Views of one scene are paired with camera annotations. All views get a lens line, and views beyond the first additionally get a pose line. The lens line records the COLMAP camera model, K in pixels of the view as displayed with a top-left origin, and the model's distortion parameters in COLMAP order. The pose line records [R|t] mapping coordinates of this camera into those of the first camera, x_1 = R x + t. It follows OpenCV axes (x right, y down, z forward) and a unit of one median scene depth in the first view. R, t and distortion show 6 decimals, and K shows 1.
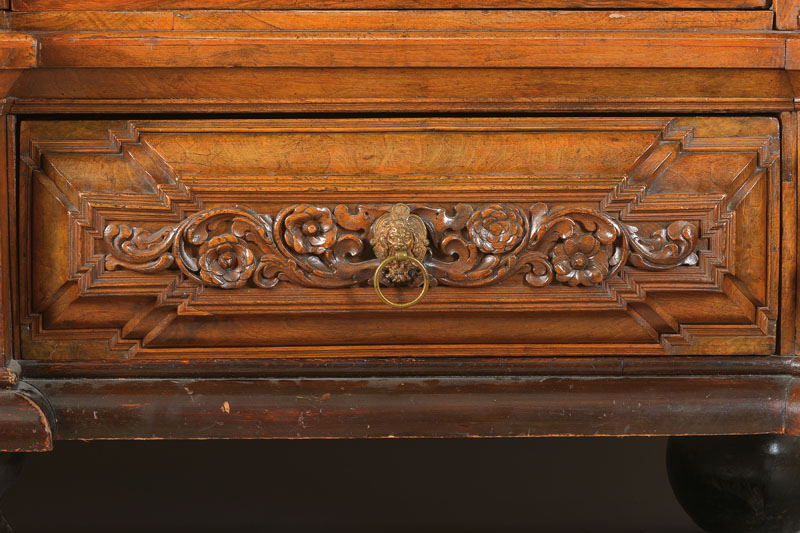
lens RADIAL K [[2422.0, 0, 400.0], [0, 2422.0, 266.4], [0, 0, 1]] dist [-0.095862, 0.000000]
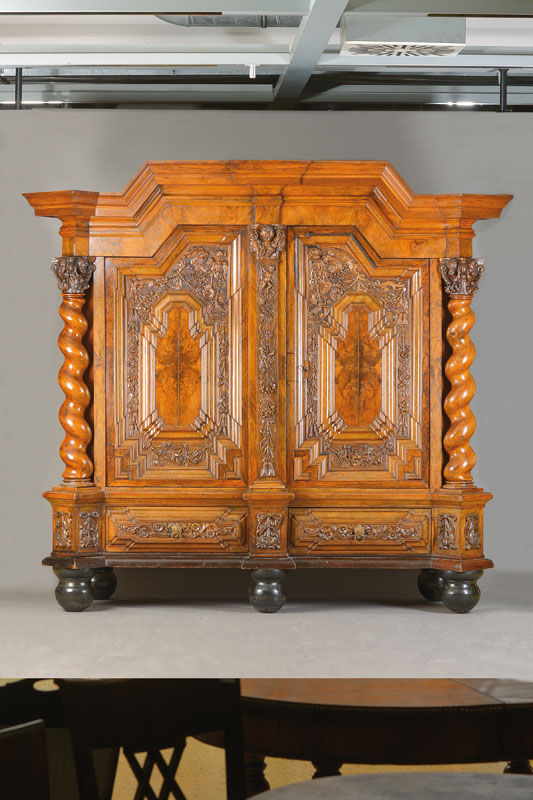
lens RADIAL K [[2422.0, 0, 266.4], [0, 2422.0, 400.0], [0, 0, 1]] dist [-0.095862, 0.000000]
pose [[0.999672, 0.008788, -0.024037, -0.080232], [-0.010648, 0.996866, -0.078395, 0.122844], [0.023272, 0.078625, 0.996633, -4.400654]]
